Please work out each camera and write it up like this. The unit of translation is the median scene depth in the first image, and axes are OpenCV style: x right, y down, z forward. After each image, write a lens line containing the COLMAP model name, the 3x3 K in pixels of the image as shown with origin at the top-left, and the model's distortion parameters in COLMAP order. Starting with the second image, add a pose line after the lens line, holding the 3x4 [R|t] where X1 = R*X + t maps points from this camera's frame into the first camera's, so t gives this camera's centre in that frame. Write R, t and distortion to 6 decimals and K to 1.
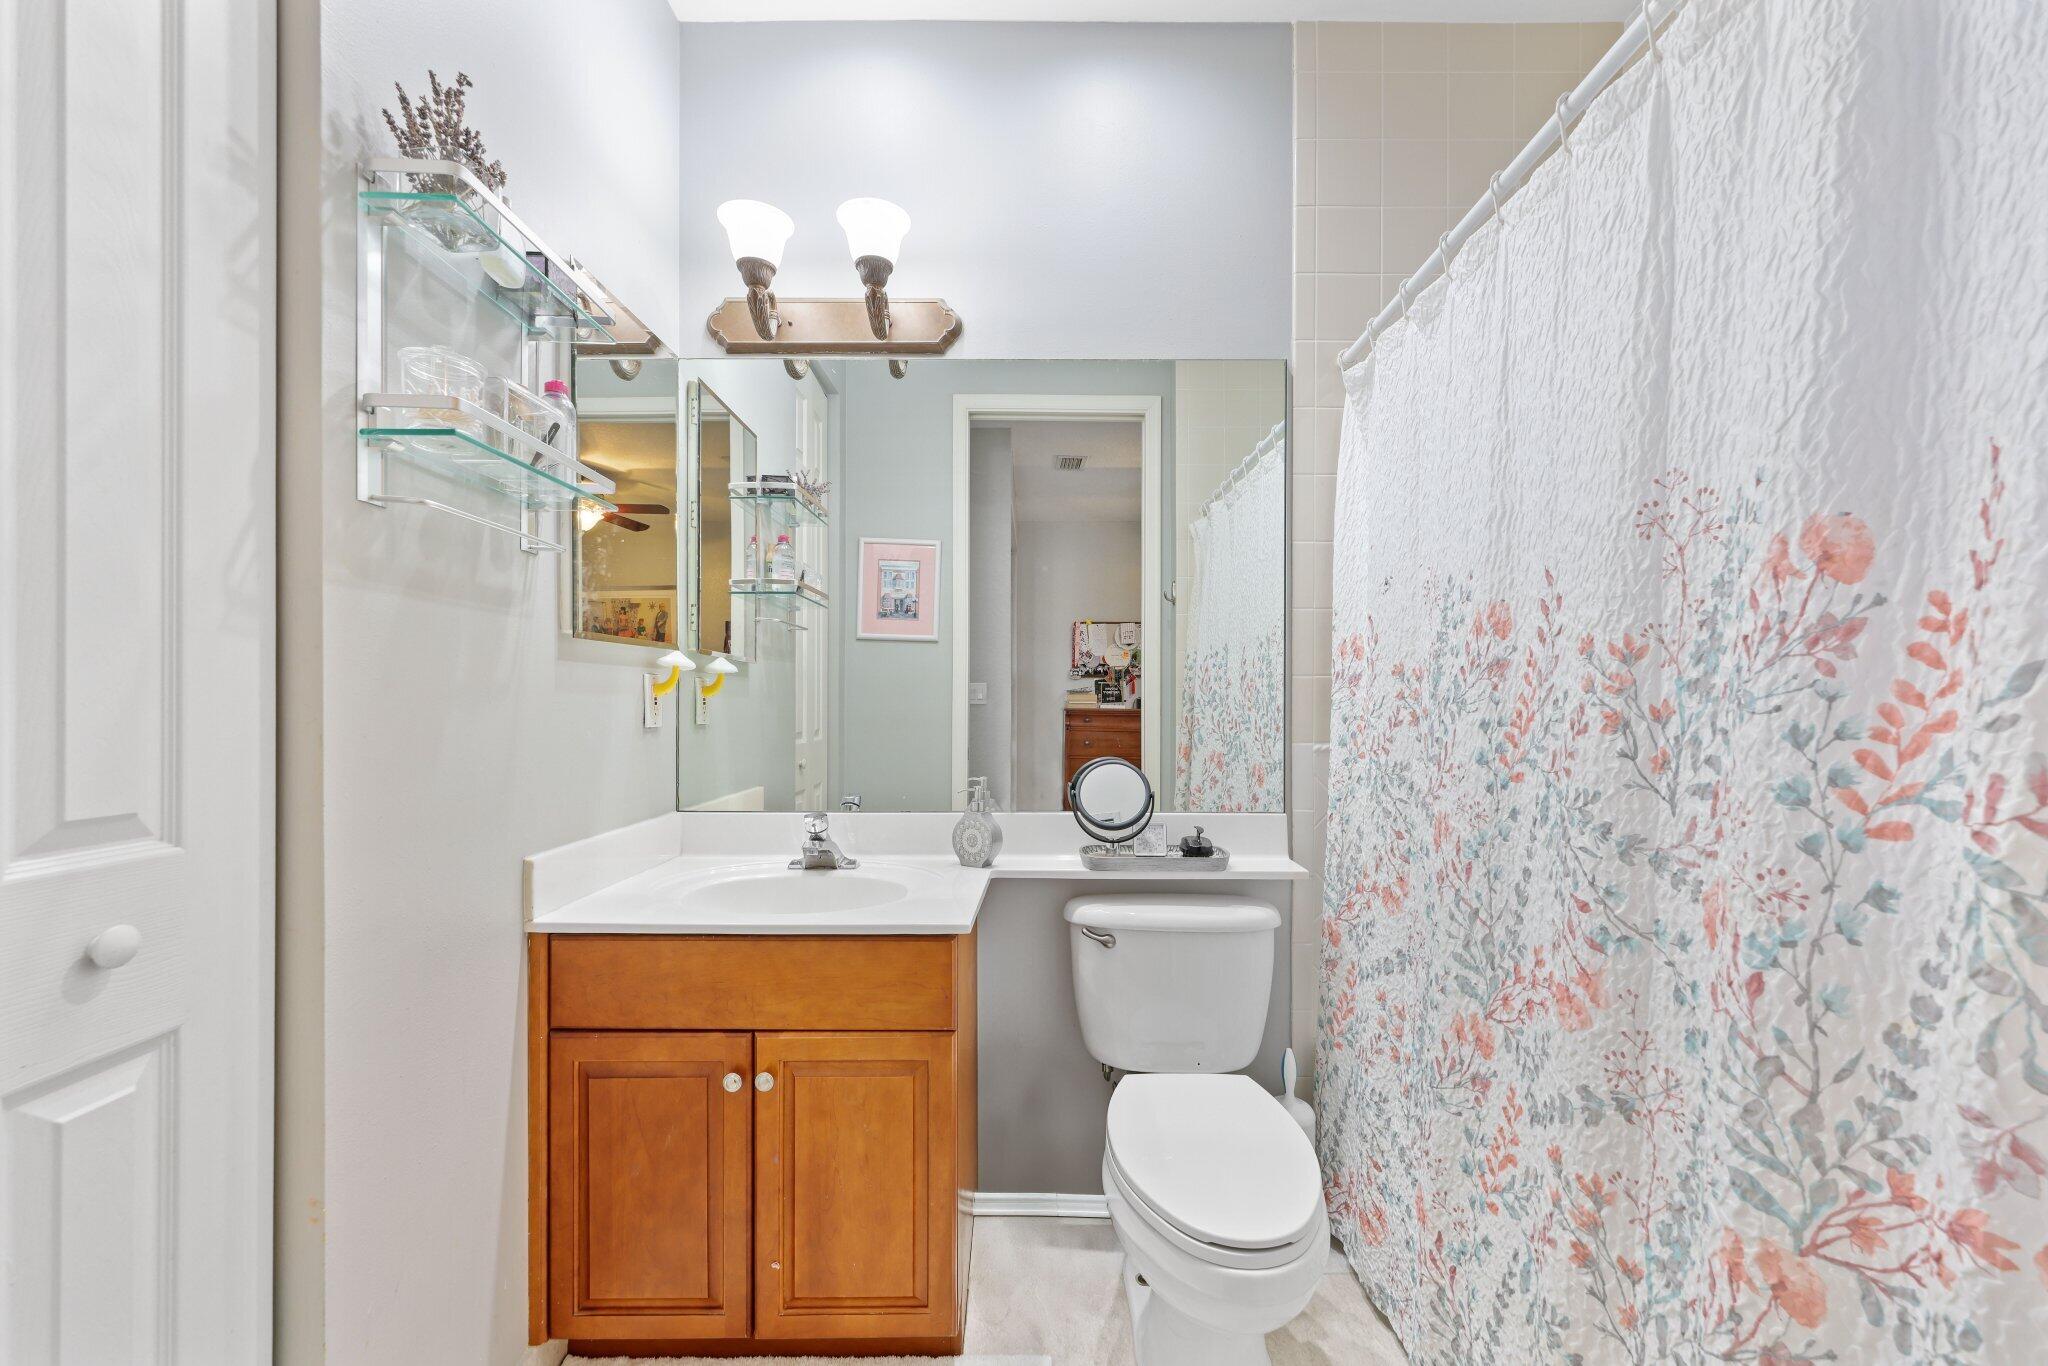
lens RADIAL K [[881.6, 0, 1044.9], [0, 881.6, 694.5], [0, 0, 1]] dist [0.000742, 0.000430]
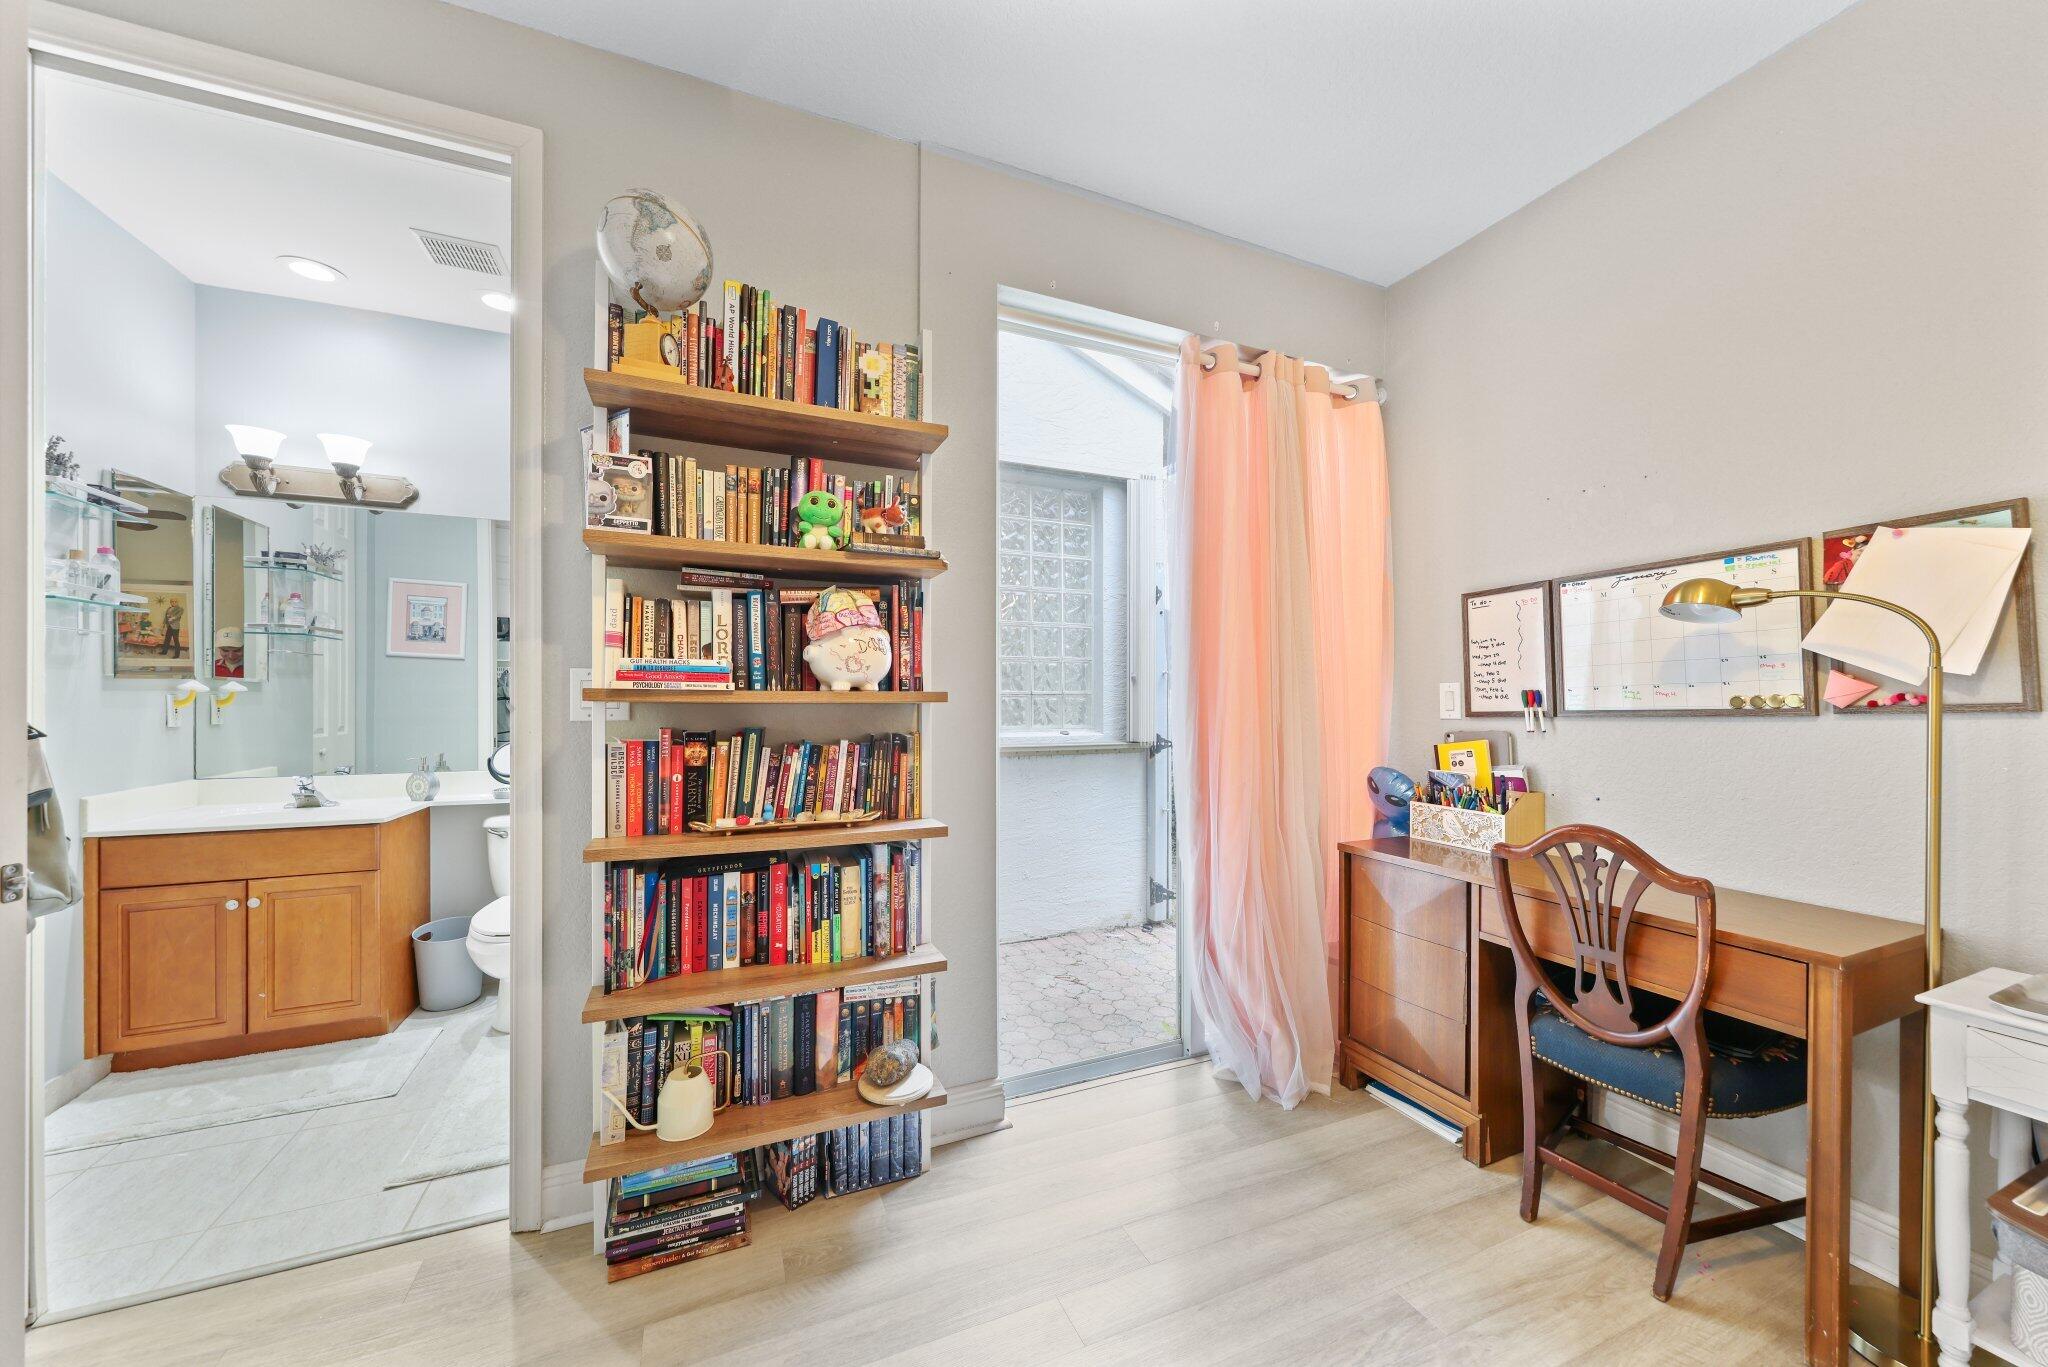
lens RADIAL K [[757.9, 0, 1025.5], [0, 757.9, 696.7], [0, 0, 1]] dist [0.006951, -0.000163]
pose [[0.909005, 0.001879, 0.416781, 0.409937], [-0.005781, 0.999950, 0.008101, -0.039957], [-0.416745, -0.009773, 0.908971, -0.968968]]
